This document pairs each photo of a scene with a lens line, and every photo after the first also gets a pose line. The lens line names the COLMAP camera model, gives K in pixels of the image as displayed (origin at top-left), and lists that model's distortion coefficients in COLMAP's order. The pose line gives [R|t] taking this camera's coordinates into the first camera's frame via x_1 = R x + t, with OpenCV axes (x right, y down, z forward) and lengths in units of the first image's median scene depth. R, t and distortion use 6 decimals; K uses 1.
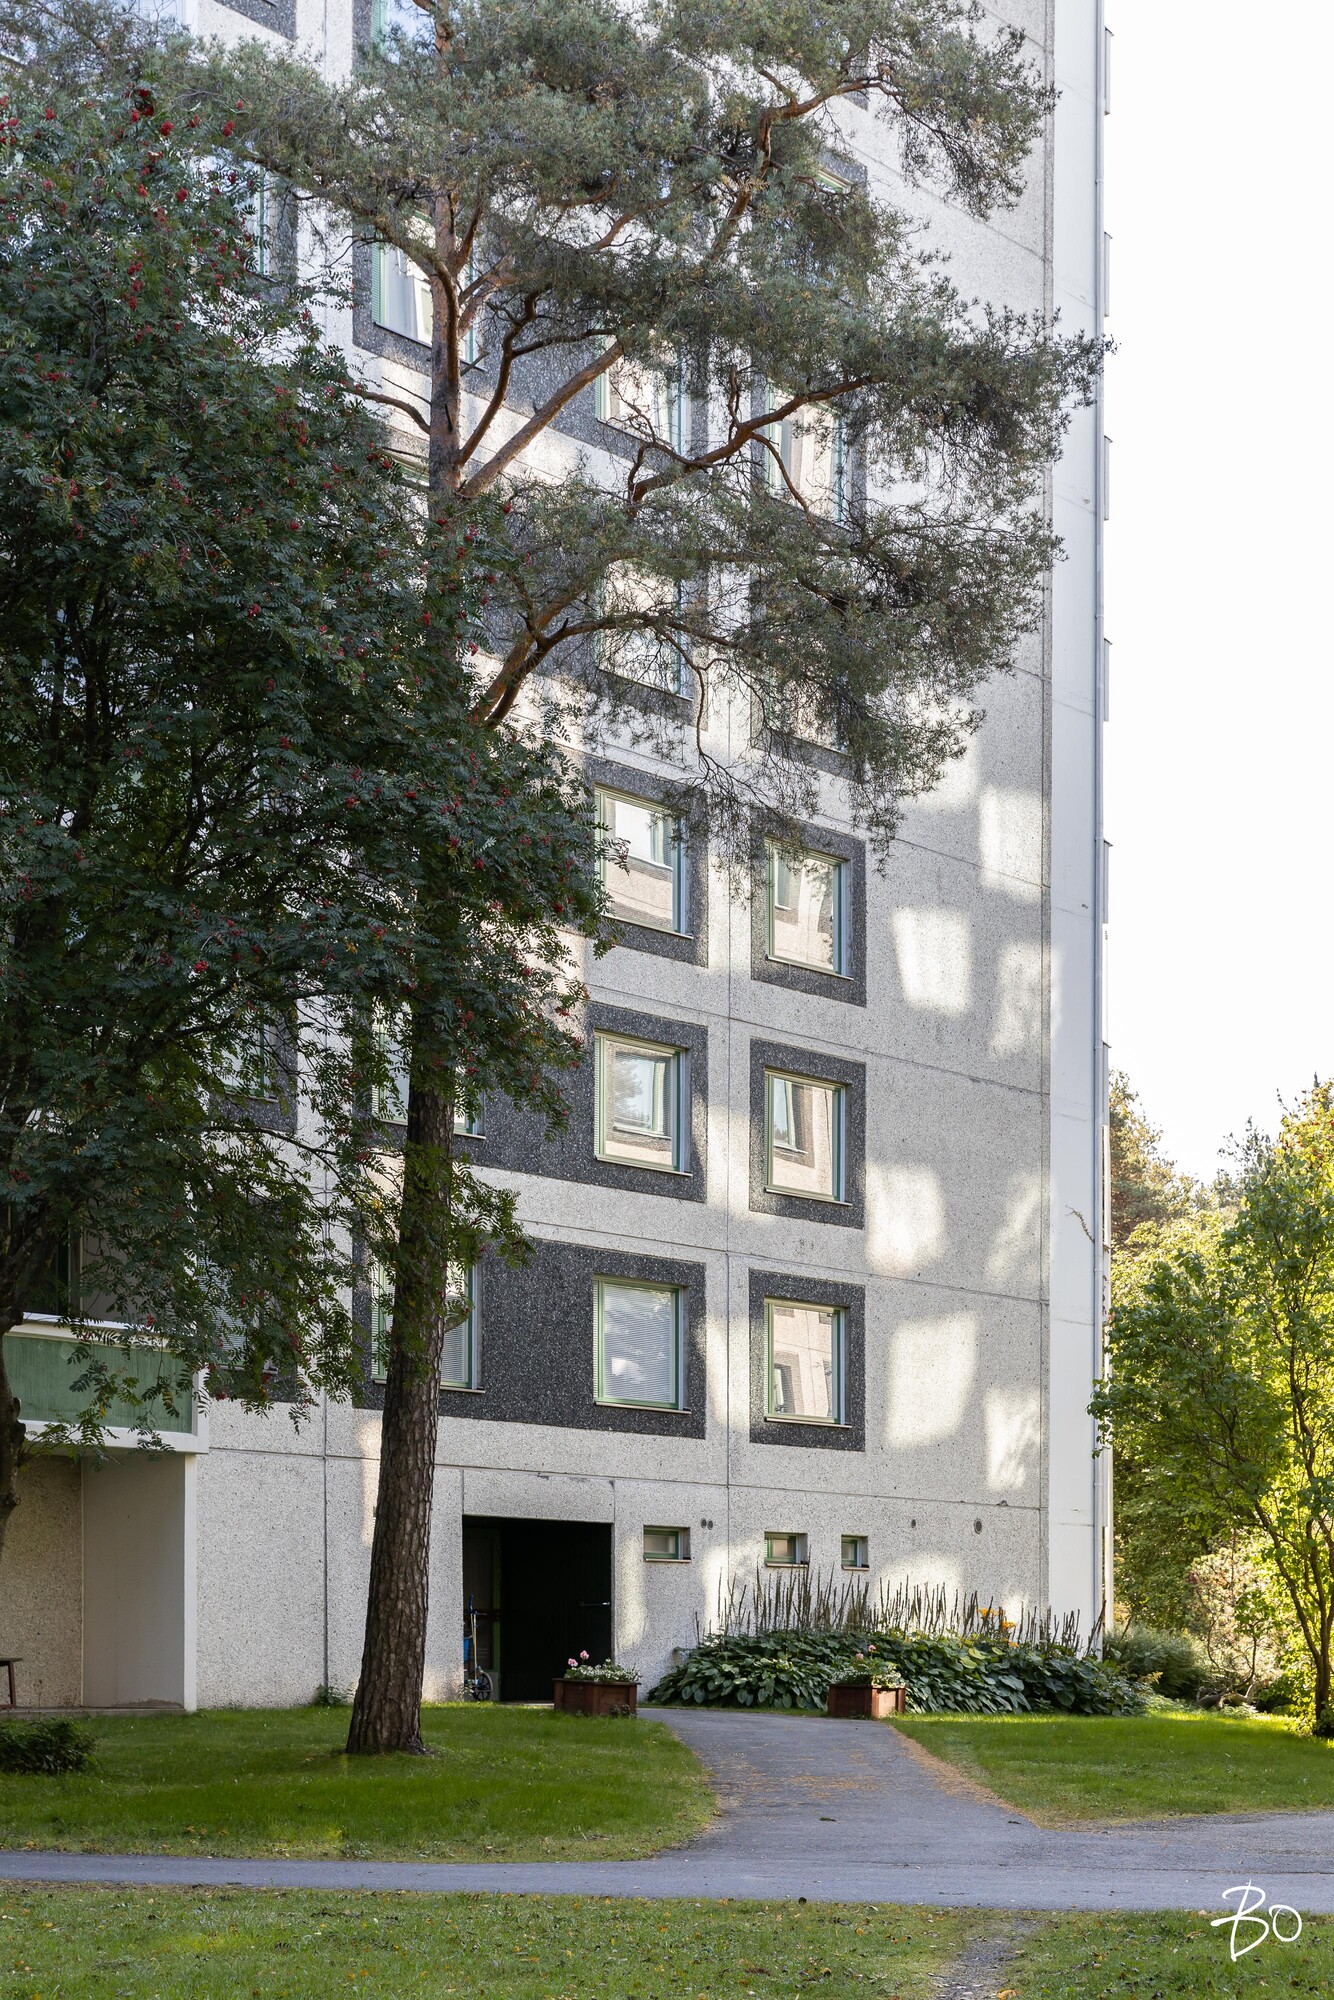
lens RADIAL K [[7468.7, 0, 667.0], [0, 7468.7, 1000.0], [0, 0, 1]] dist [-0.252702, -3.185223]
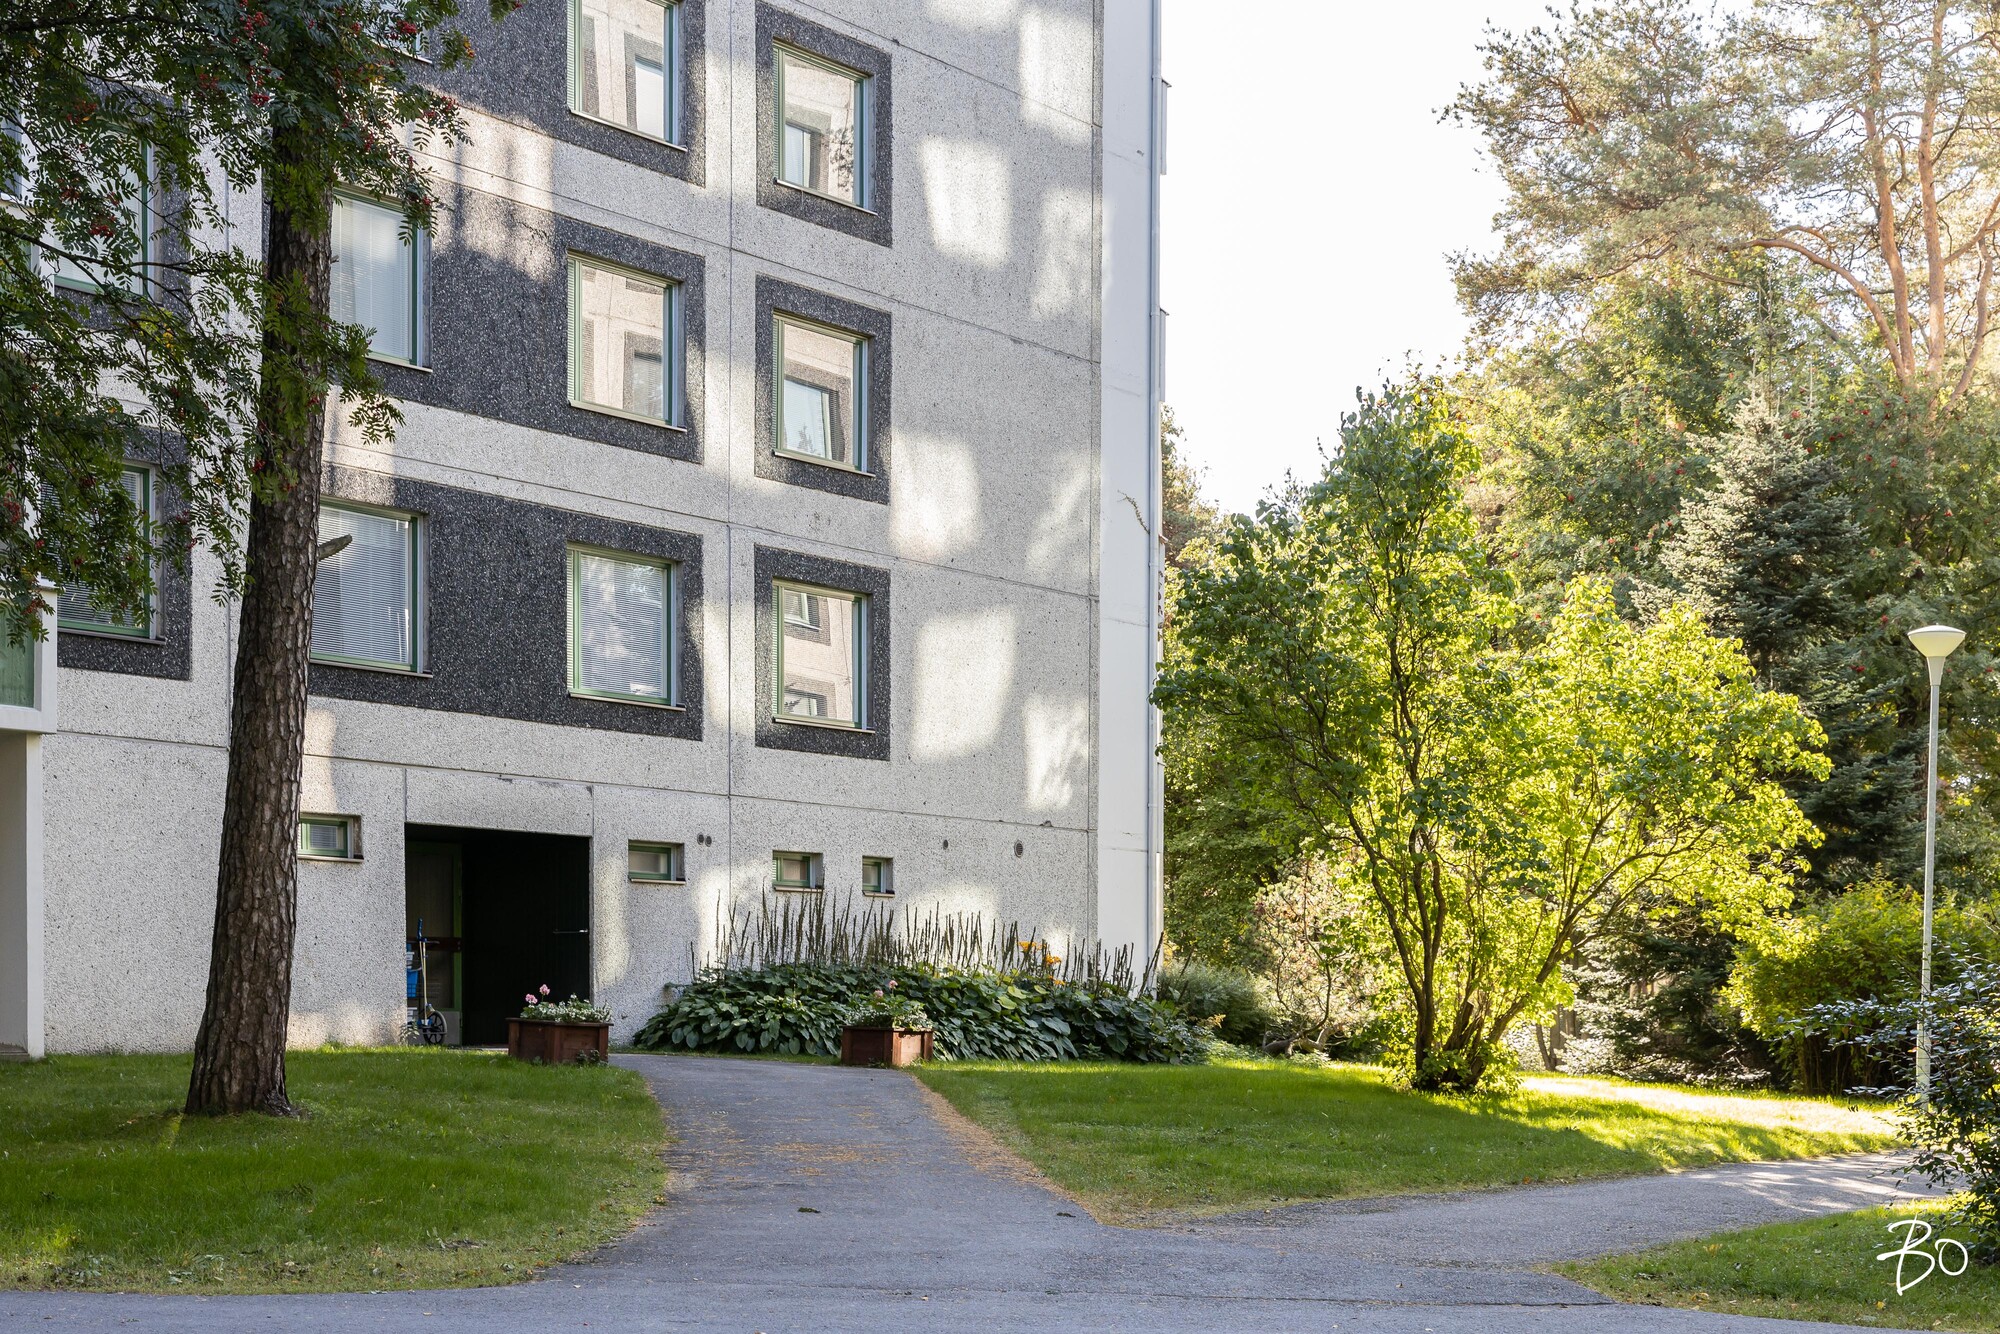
lens RADIAL K [[3560.2, 0, 1000.0], [0, 3560.2, 667.0], [0, 0, 1]] dist [-0.099795, -0.144042]
pose [[0.999388, 0.004161, 0.034737, 0.025272], [-0.003745, 0.999921, -0.012031, 0.055296], [-0.034784, 0.011894, 0.999324, 0.589622]]
